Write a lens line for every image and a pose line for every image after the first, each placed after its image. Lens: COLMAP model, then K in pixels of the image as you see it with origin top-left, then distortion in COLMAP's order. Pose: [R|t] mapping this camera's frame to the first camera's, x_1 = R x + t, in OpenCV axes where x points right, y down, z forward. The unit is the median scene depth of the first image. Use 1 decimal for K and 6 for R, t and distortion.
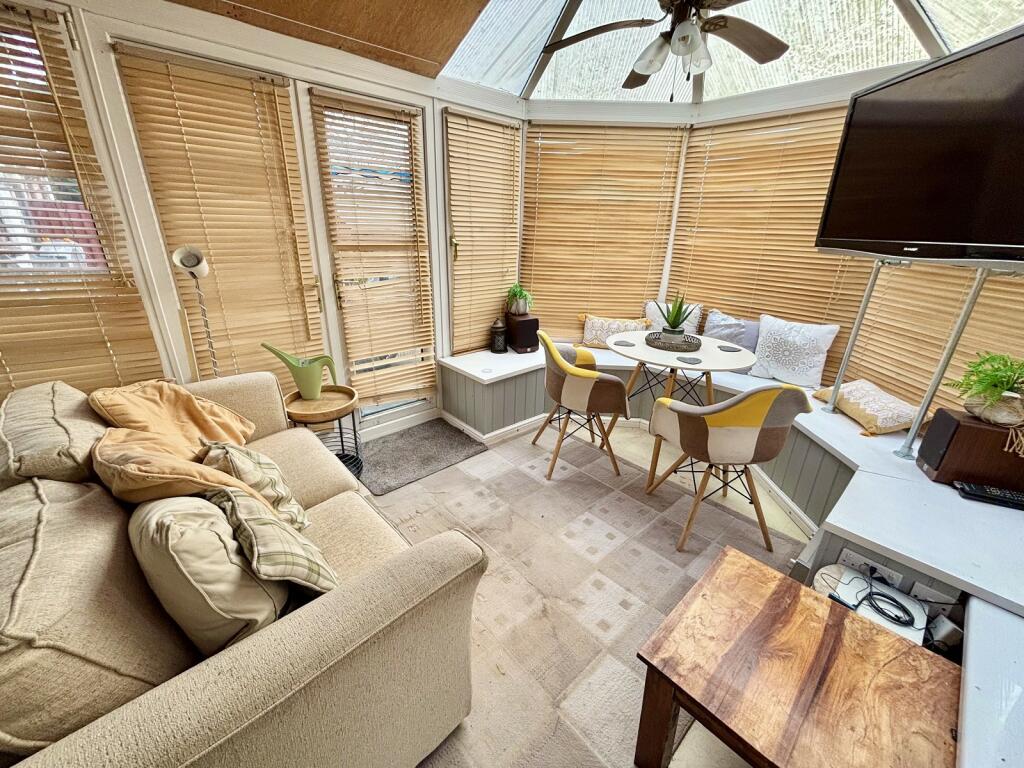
lens RADIAL K [[414.8, 0, 508.5], [0, 414.8, 381.8], [0, 0, 1]] dist [0.008541, -0.002907]
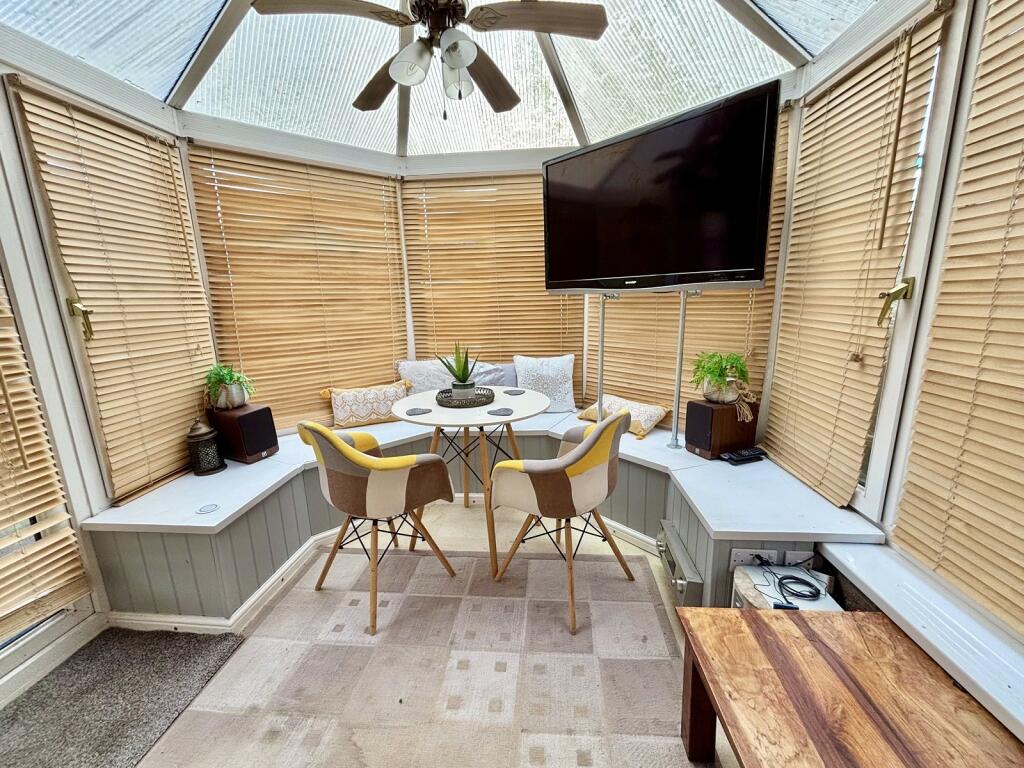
lens RADIAL K [[414.8, 0, 508.5], [0, 414.8, 381.8], [0, 0, 1]] dist [0.008541, -0.002907]
pose [[0.728633, -0.180298, 0.660747, -0.098717], [0.282583, 0.957927, -0.050226, -0.049196], [-0.623892, 0.223312, 0.748926, 0.236725]]
